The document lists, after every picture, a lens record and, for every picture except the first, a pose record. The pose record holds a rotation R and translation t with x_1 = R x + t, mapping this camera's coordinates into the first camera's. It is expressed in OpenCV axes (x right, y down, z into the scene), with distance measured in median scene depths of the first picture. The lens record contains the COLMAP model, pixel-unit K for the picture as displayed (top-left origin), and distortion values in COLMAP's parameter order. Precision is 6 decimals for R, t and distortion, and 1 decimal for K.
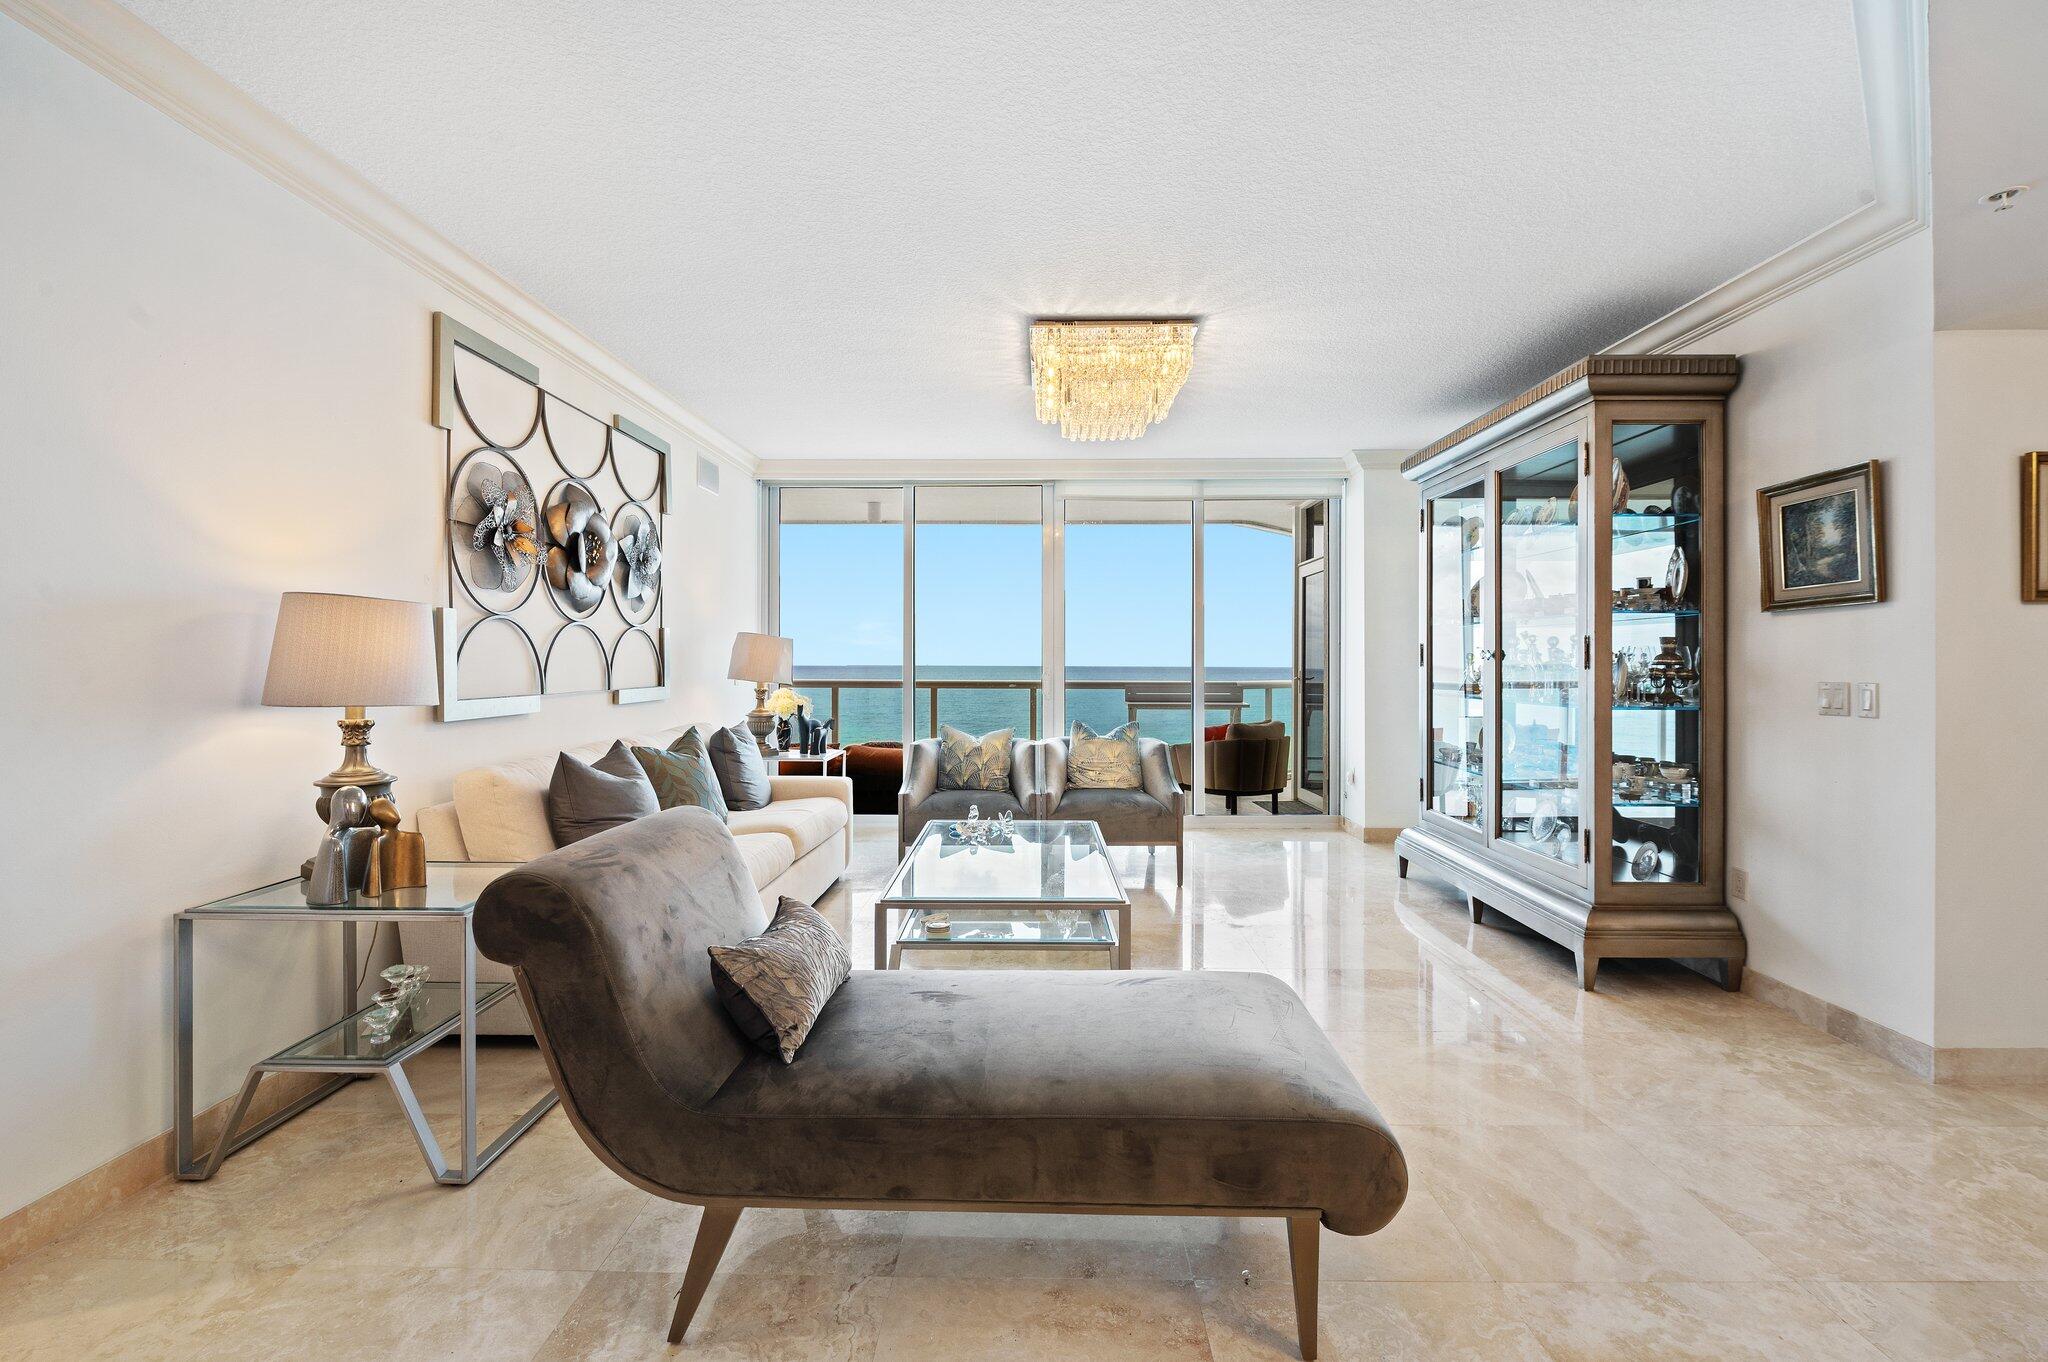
lens RADIAL K [[895.2, 0, 1024.8], [0, 895.2, 658.2], [0, 0, 1]] dist [-0.000628, -0.000454]
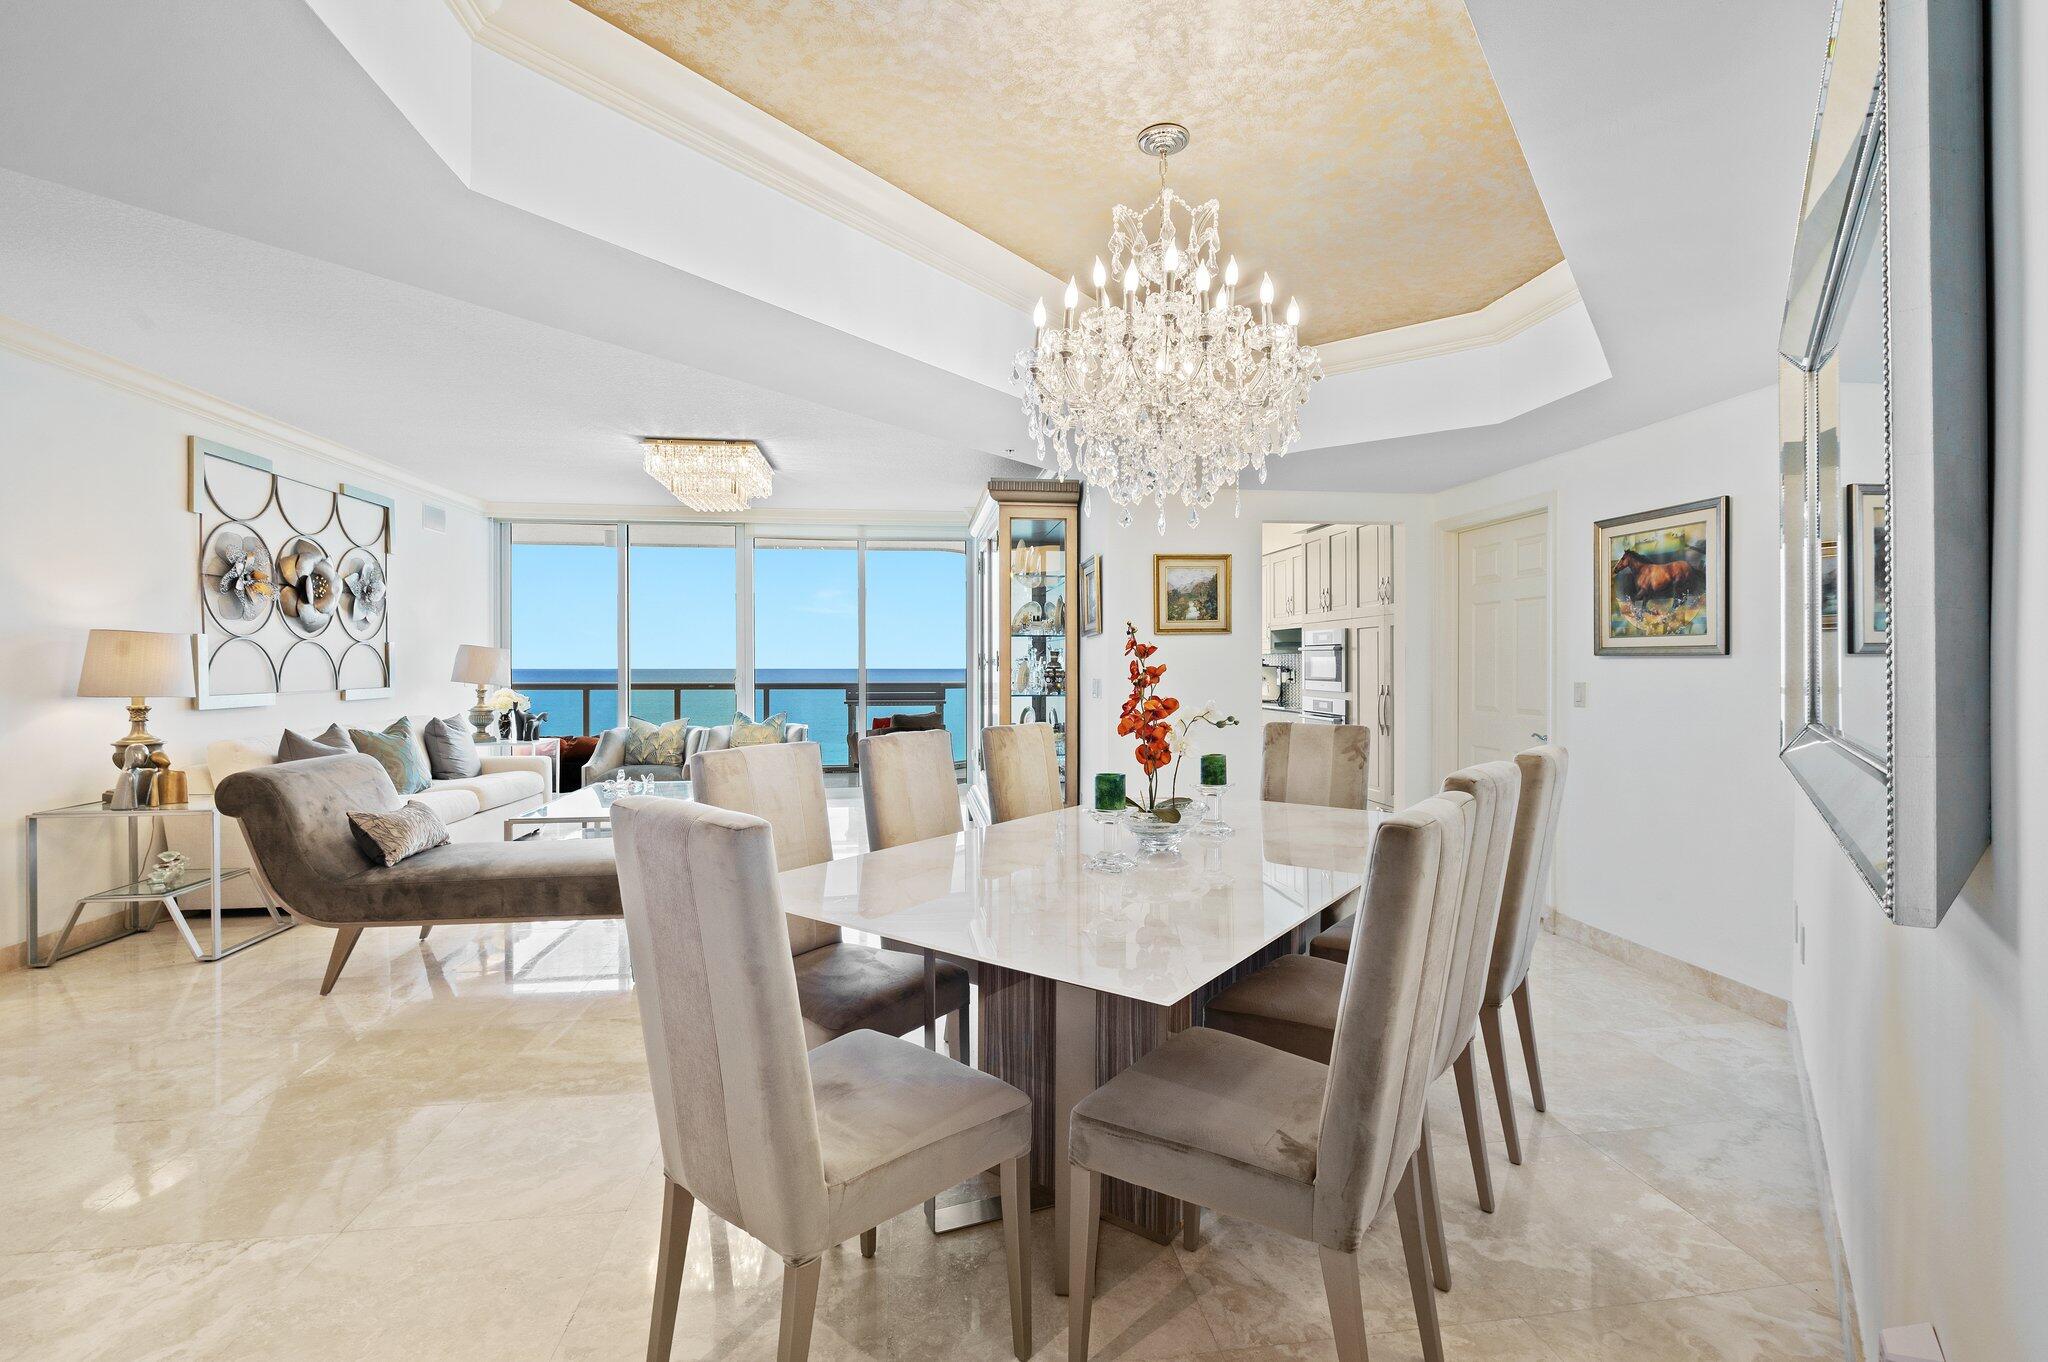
lens RADIAL K [[933.4, 0, 1025.3], [0, 933.4, 667.8], [0, 0, 1]] dist [0.000228, -0.000051]
pose [[0.988904, -0.003108, 0.148526, 0.432498], [0.001914, 0.999965, 0.008185, -0.008366], [-0.148546, -0.007810, 0.988875, -0.666175]]
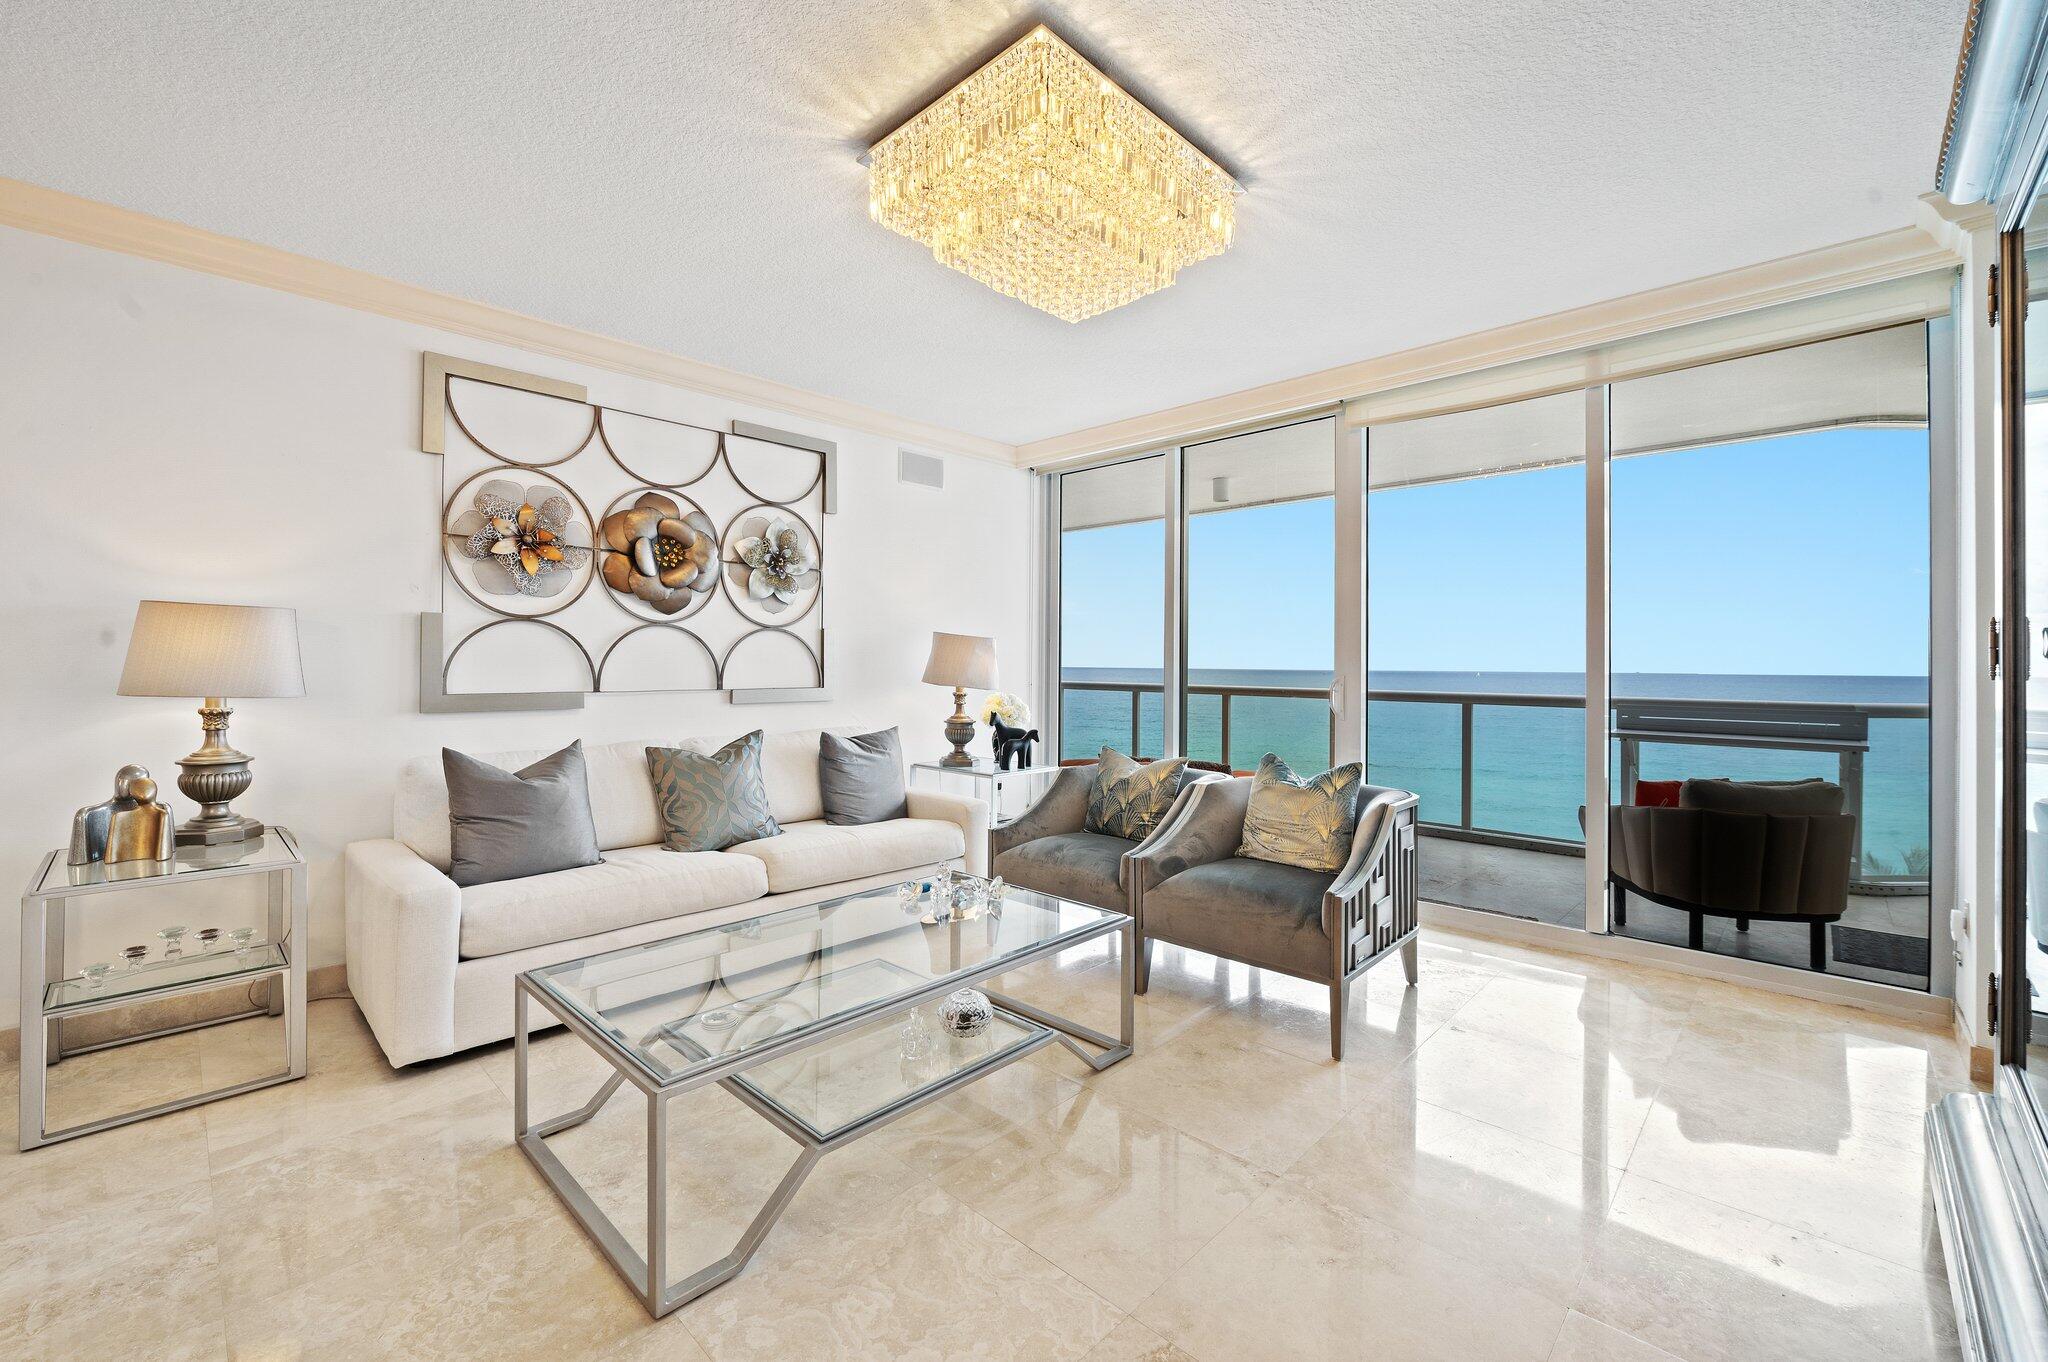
lens RADIAL K [[833.5, 0, 1018.2], [0, 833.5, 666.5], [0, 0, 1]] dist [-0.013171, 0.000113]
pose [[0.731195, 0.008876, -0.682111, 0.543501], [-0.005761, 0.999960, 0.006836, 0.001042], [0.682144, -0.001069, 0.731217, 0.665042]]
